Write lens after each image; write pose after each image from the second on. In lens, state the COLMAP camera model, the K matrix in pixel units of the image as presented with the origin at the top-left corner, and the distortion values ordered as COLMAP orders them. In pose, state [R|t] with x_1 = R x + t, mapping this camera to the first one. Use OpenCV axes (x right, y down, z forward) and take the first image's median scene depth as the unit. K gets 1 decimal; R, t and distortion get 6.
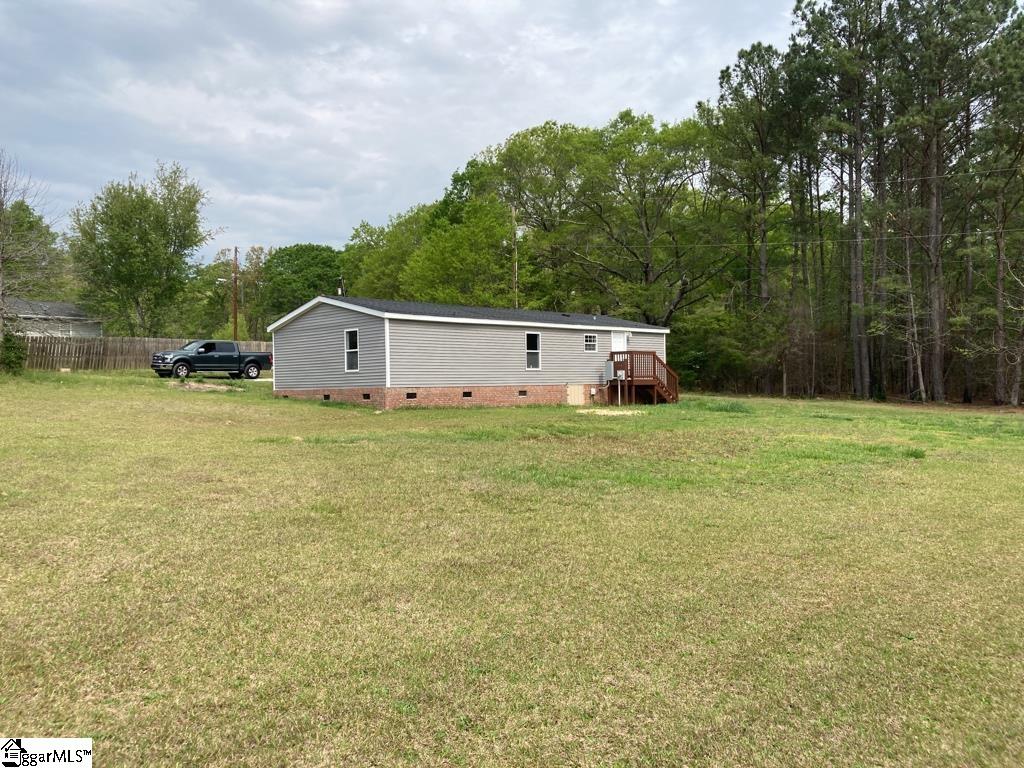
lens RADIAL K [[828.1, 0, 511.7], [0, 828.1, 383.5], [0, 0, 1]] dist [0.029693, -0.008575]
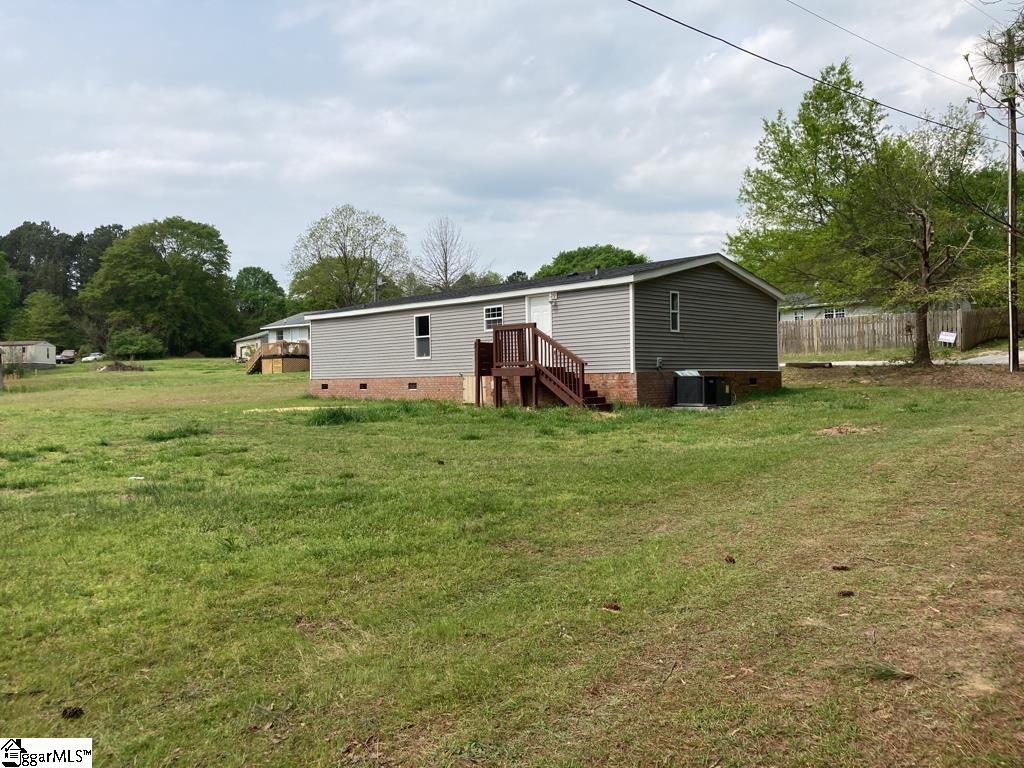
lens RADIAL K [[828.1, 0, 511.5], [0, 828.1, 383.2], [0, 0, 1]] dist [0.029693, -0.008575]
pose [[0.023988, 0.058756, -0.997984, 0.882996], [0.059217, 0.996435, 0.060088, -0.037384], [0.997957, -0.060539, 0.020423, 1.070251]]
